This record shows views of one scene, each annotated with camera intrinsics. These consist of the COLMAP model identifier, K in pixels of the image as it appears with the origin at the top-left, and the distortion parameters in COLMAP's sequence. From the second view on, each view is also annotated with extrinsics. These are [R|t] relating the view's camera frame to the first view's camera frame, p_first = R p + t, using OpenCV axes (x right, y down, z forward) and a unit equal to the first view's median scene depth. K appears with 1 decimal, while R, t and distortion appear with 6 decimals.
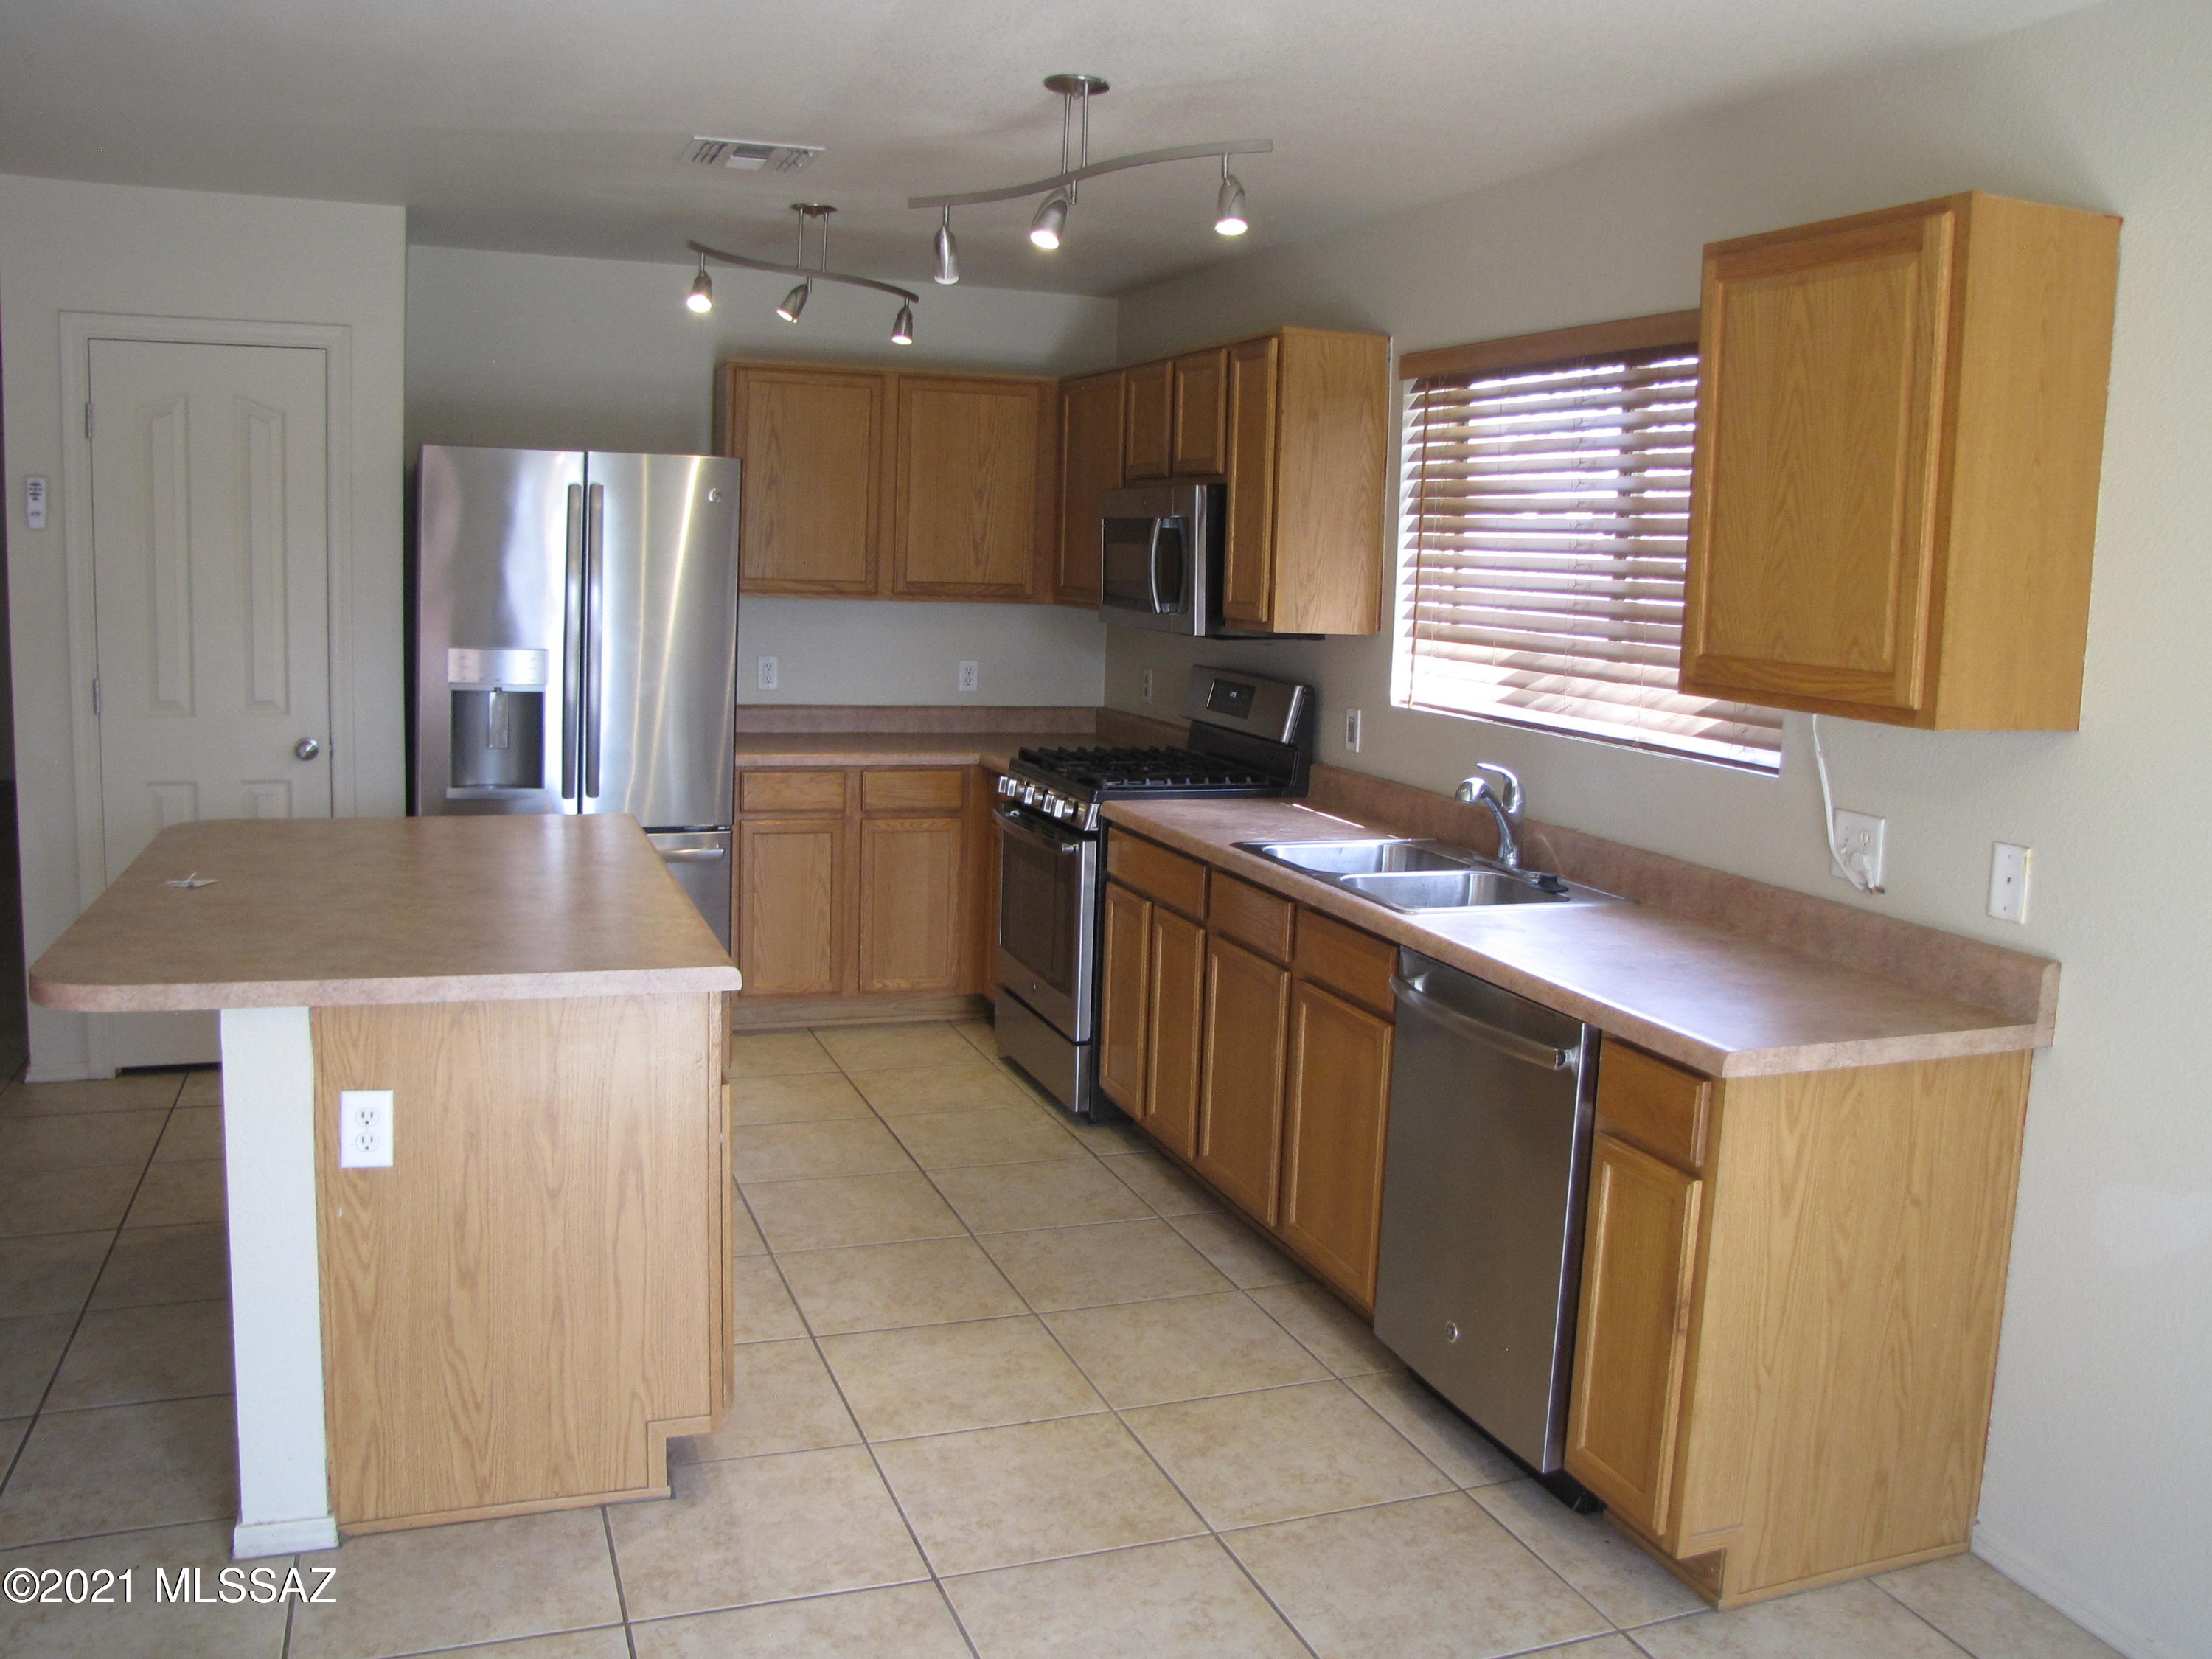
lens RADIAL K [[1880.1, 0, 1110.7], [0, 1880.1, 813.6], [0, 0, 1]] dist [-0.182559, 0.172193]
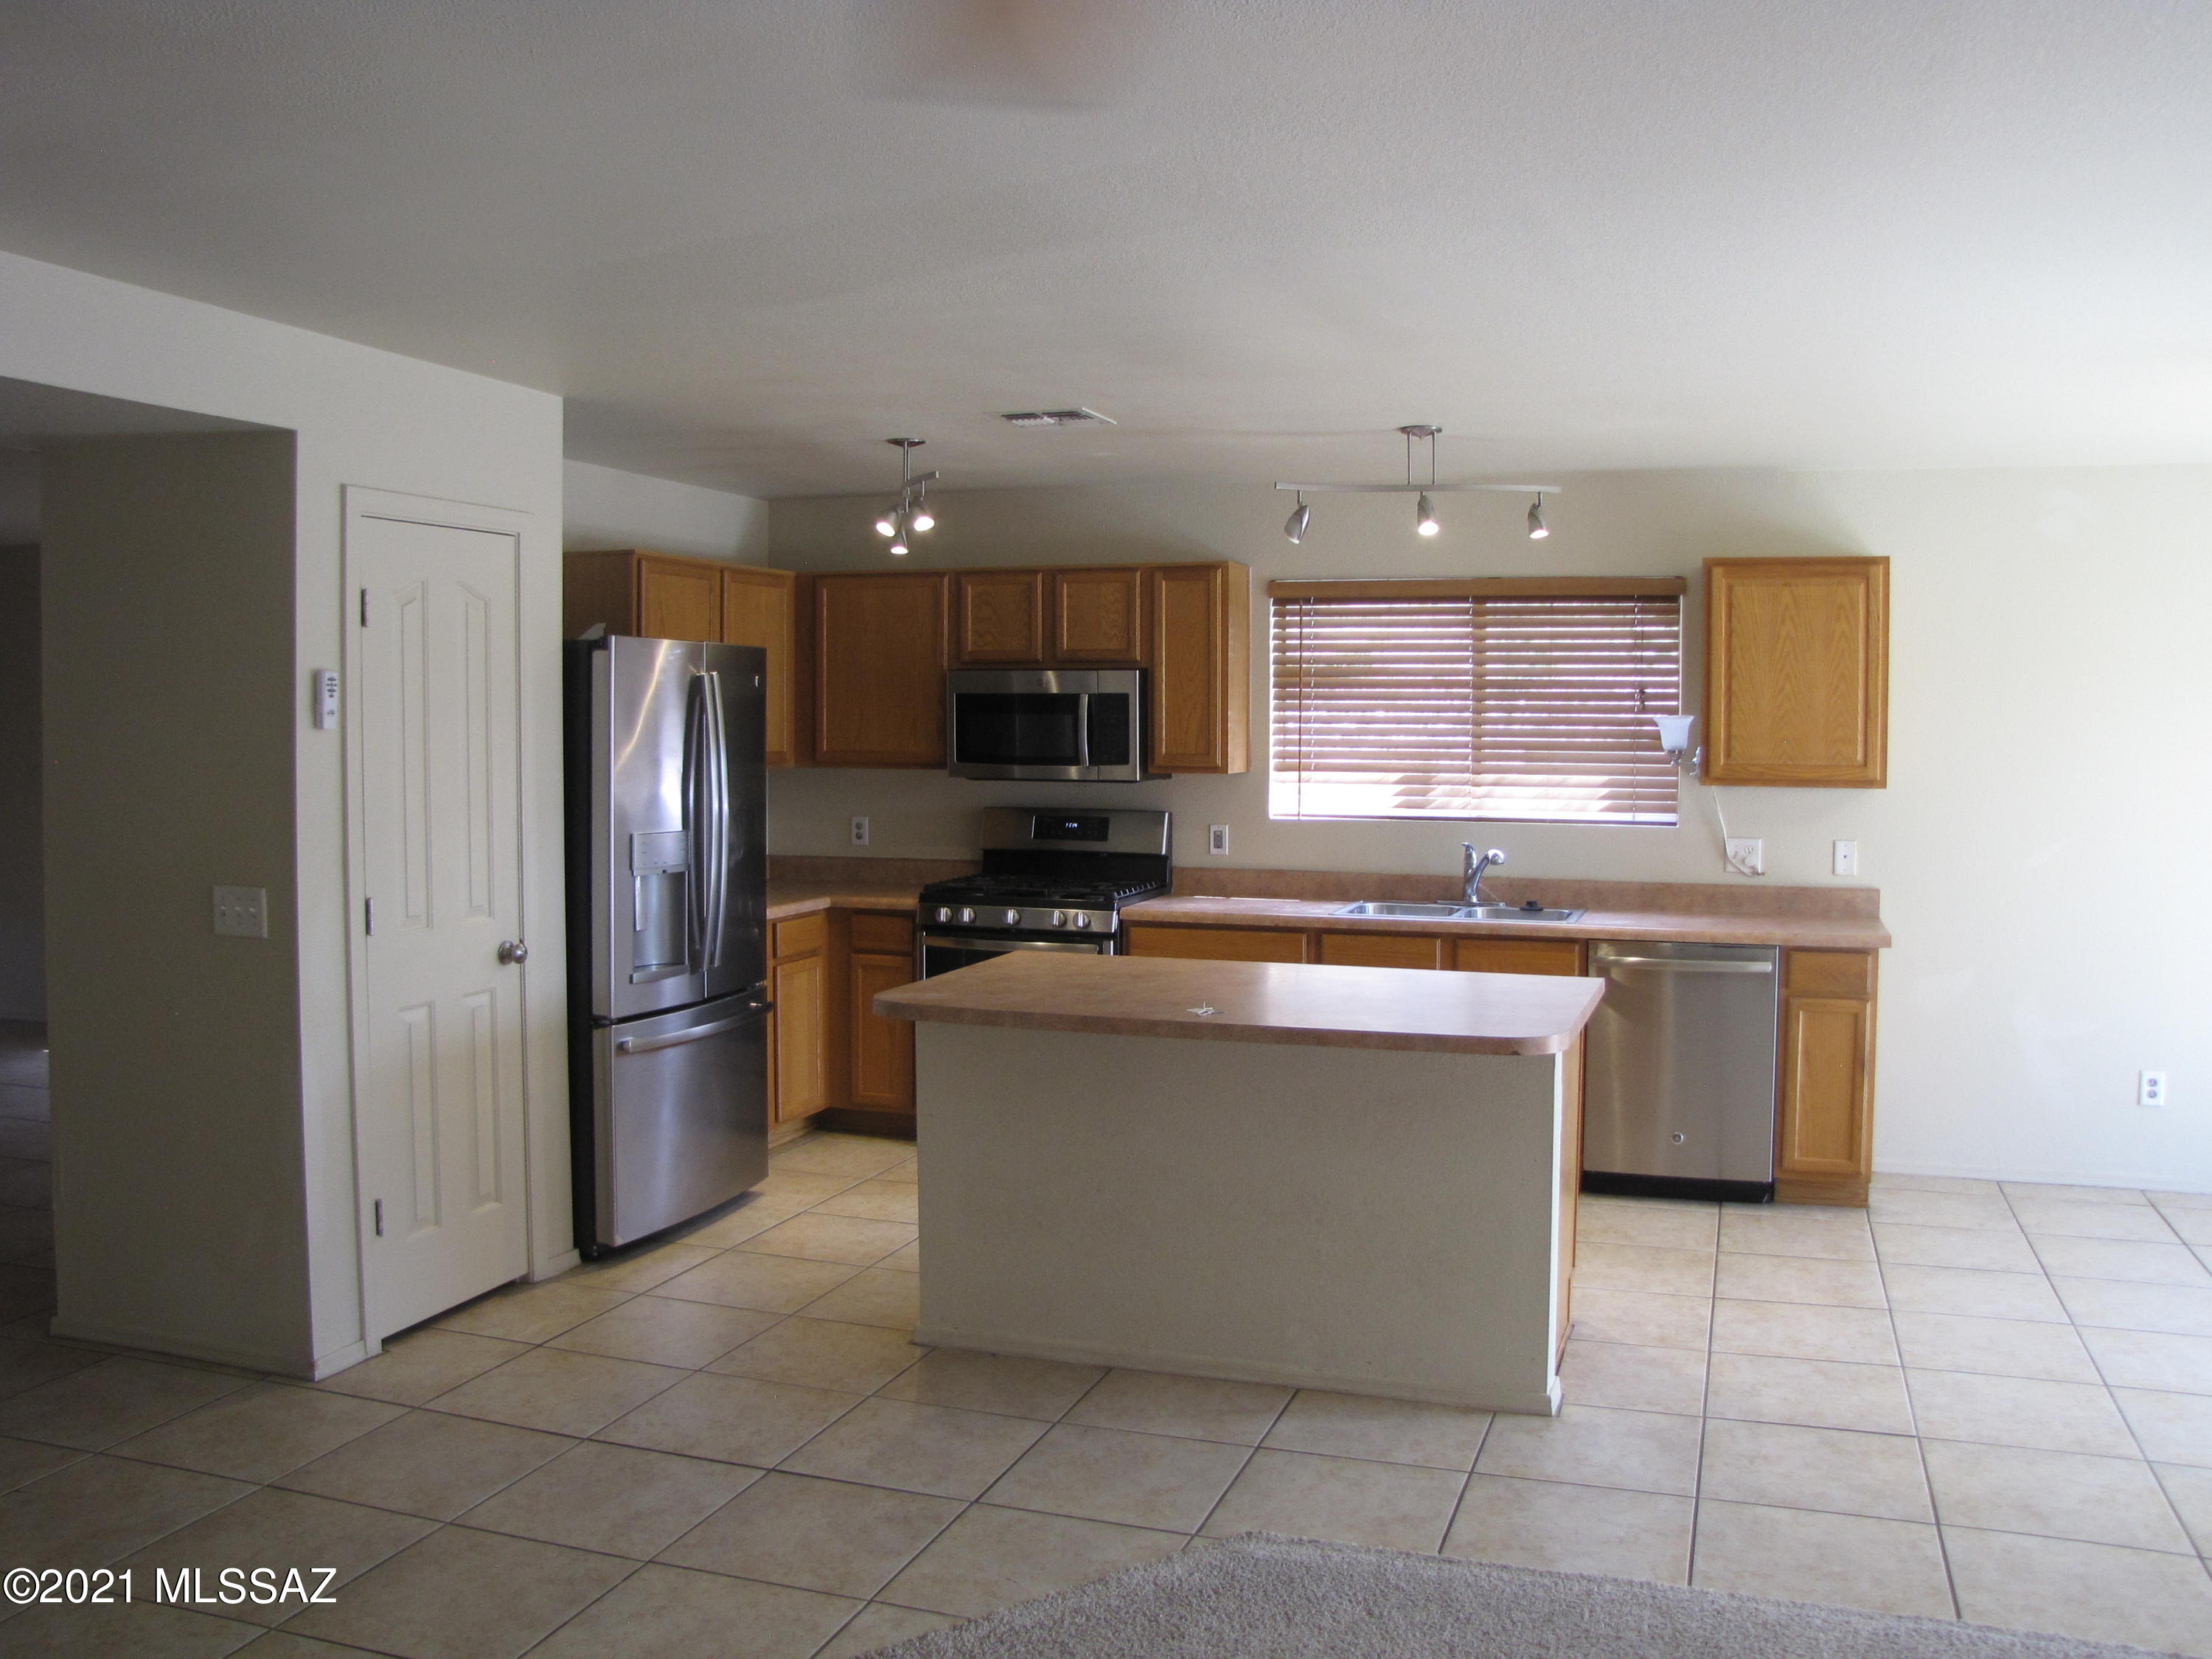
lens RADIAL K [[1880.1, 0, 1146.0], [0, 1880.1, 818.2], [0, 0, 1]] dist [-0.182559, 0.172193]
pose [[0.627809, -0.075178, 0.774729, -1.236647], [0.126251, 0.991980, -0.006050, -0.072332], [-0.768060, 0.101609, 0.632265, 0.170770]]
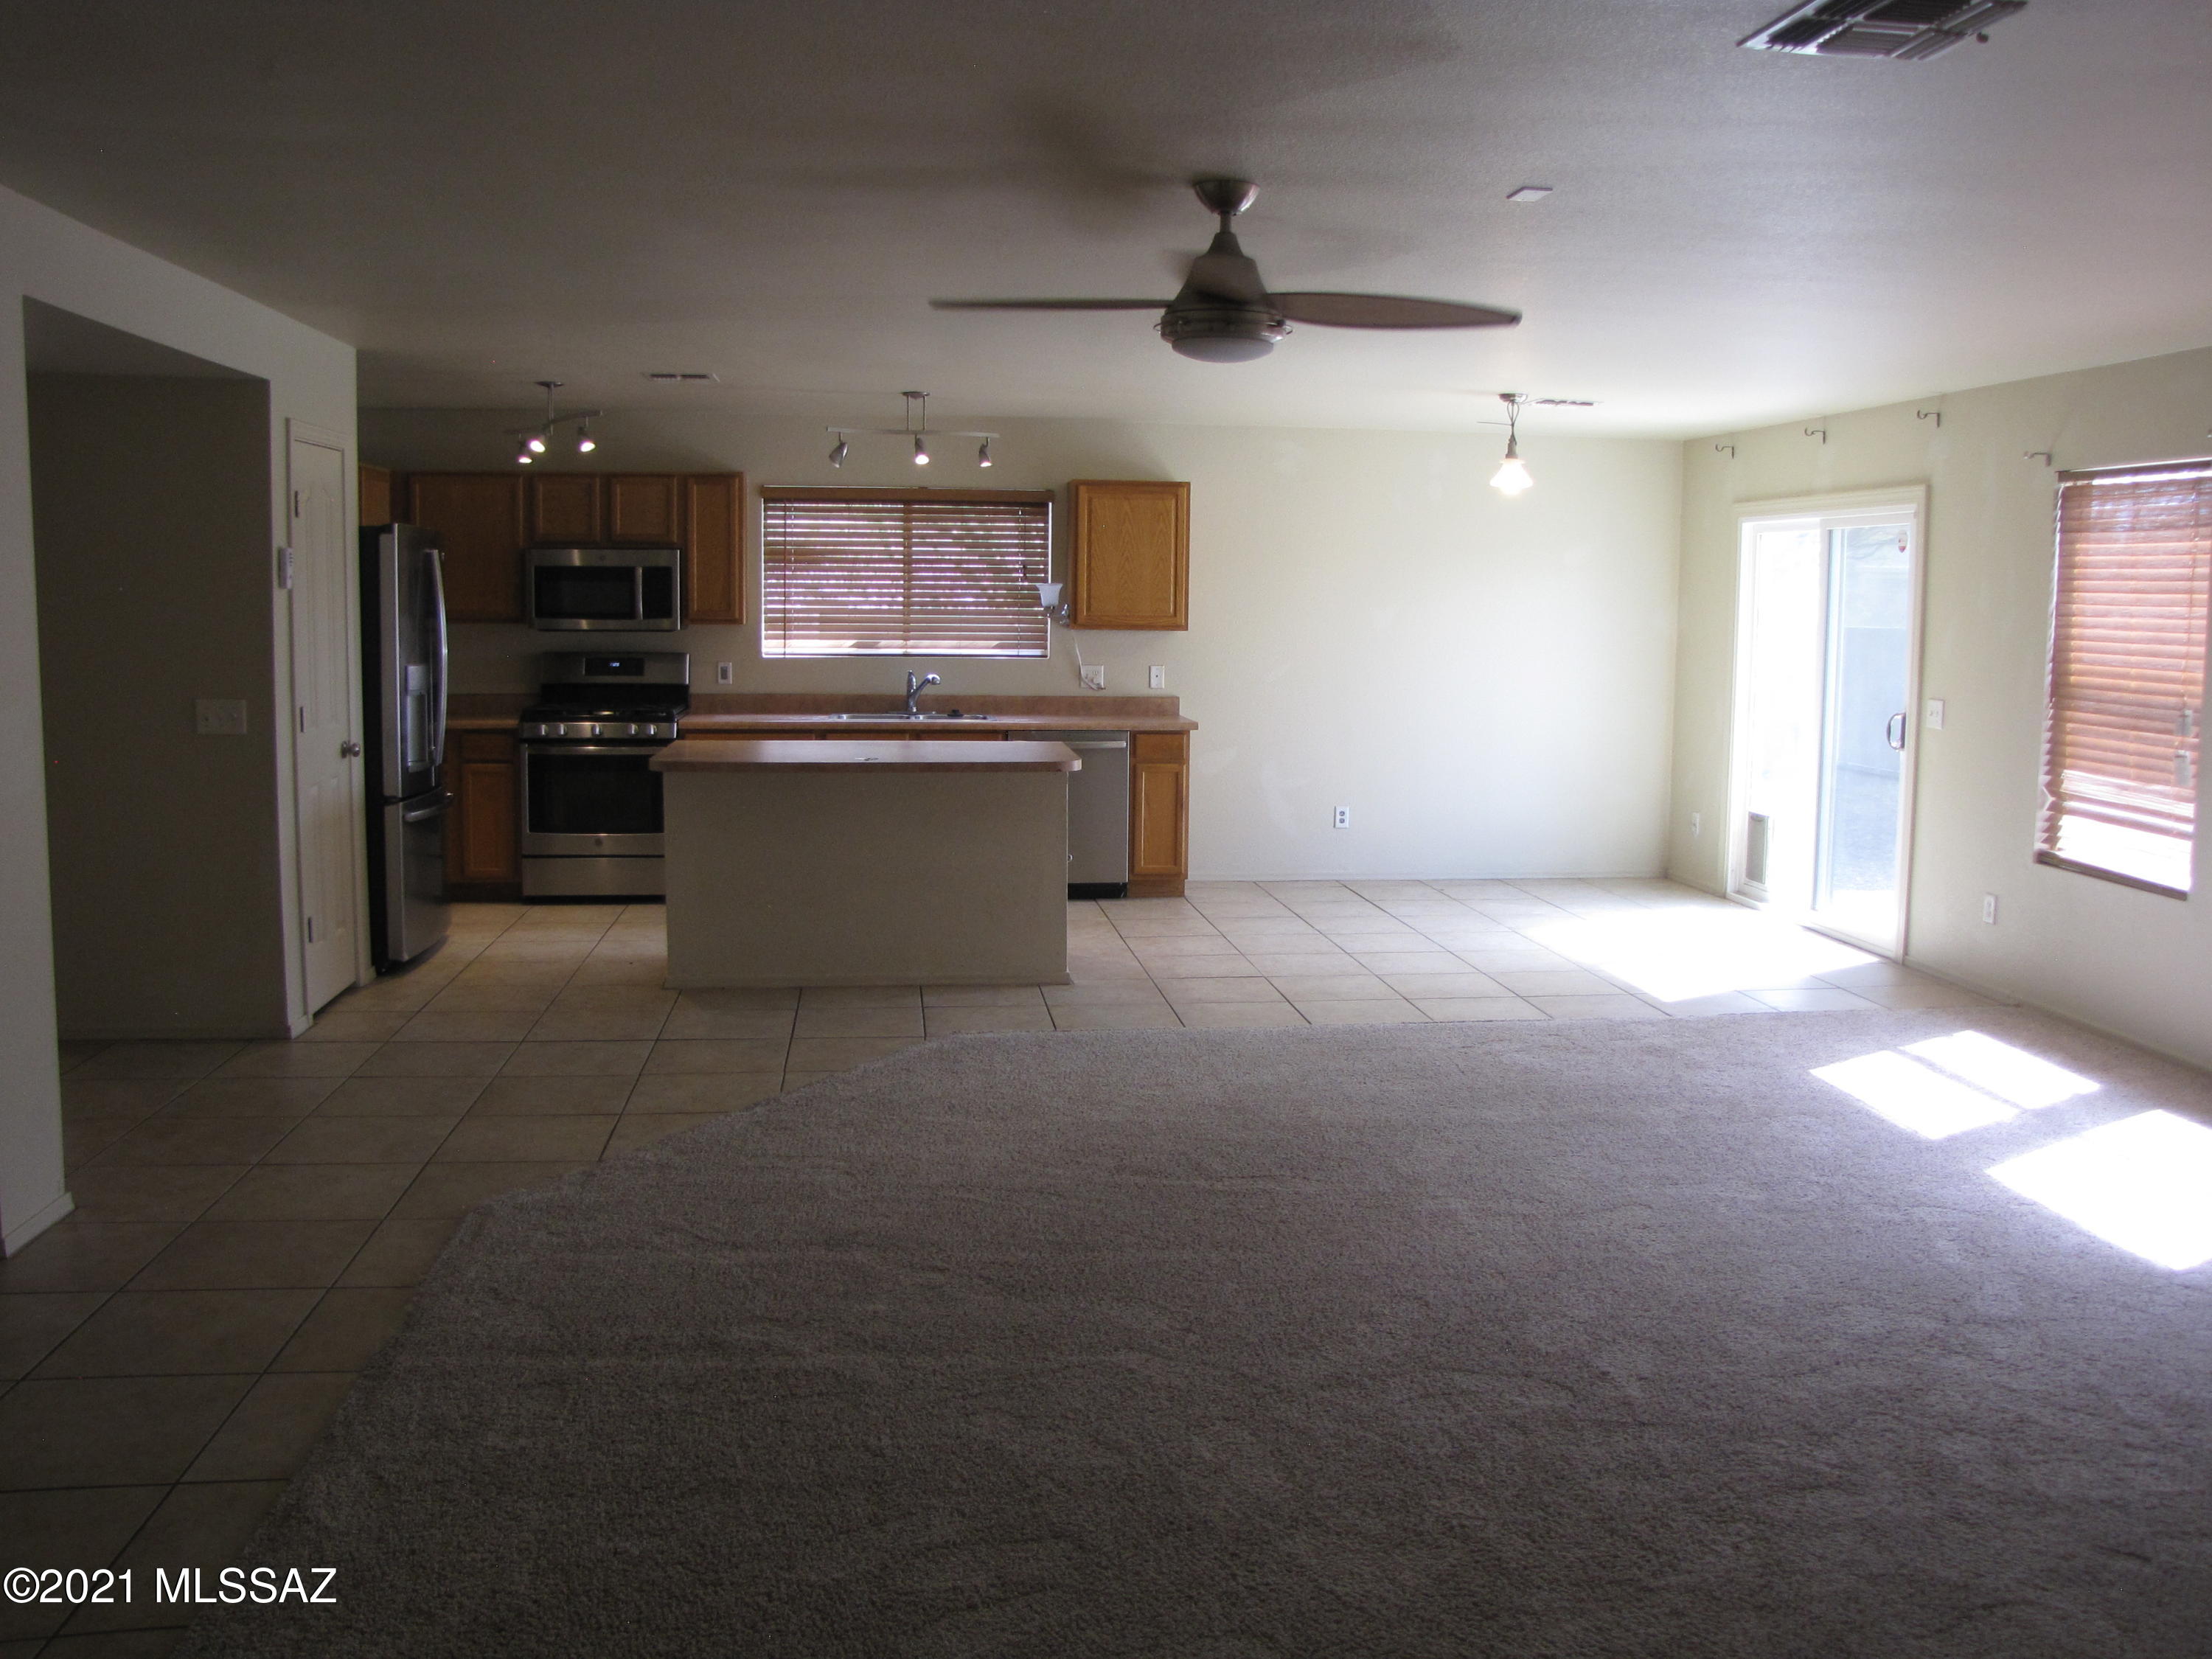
lens RADIAL K [[1880.1, 0, 1119.1], [0, 1880.1, 833.2], [0, 0, 1]] dist [-0.182559, 0.172193]
pose [[0.229269, -0.155324, 0.960890, -2.058402], [0.129852, 0.983243, 0.127955, -0.092610], [-0.964663, 0.095437, 0.245596, 0.169686]]
